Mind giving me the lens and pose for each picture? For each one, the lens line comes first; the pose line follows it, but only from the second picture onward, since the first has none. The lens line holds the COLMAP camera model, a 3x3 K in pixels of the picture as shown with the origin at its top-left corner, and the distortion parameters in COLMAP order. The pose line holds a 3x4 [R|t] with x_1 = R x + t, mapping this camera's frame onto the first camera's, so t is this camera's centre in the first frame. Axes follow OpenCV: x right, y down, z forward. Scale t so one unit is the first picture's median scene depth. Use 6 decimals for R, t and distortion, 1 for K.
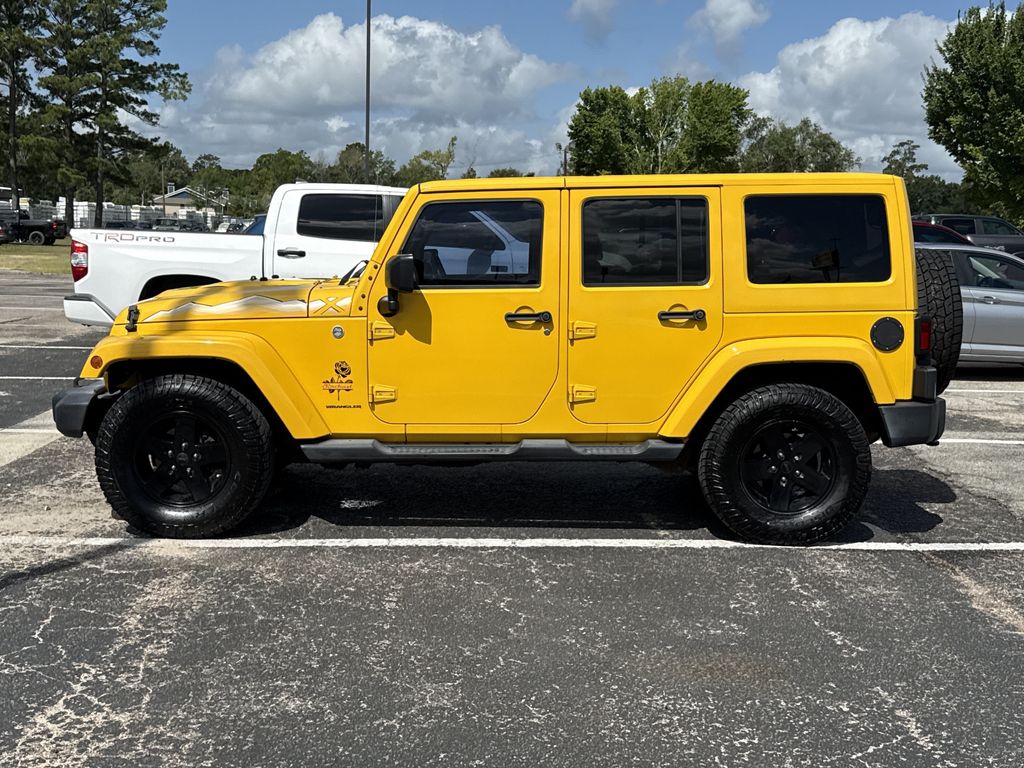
lens RADIAL K [[1219.5, 0, 512.0], [0, 1219.5, 384.0], [0, 0, 1]] dist [0.128465, -0.053987]
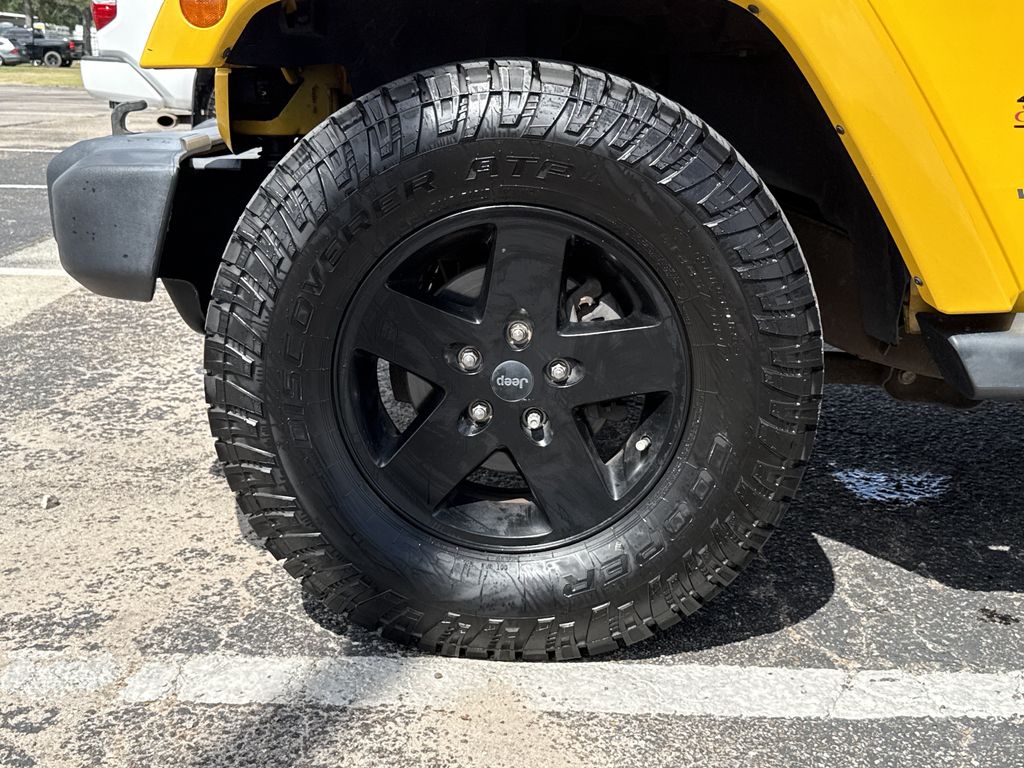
lens RADIAL K [[1219.5, 0, 512.0], [0, 1219.5, 384.0], [0, 0, 1]] dist [0.128465, -0.053987]
pose [[0.999753, 0.009390, -0.020157, -0.218196], [-0.006791, 0.992090, 0.125346, 0.022433], [0.021175, -0.125178, 0.991908, 0.606141]]
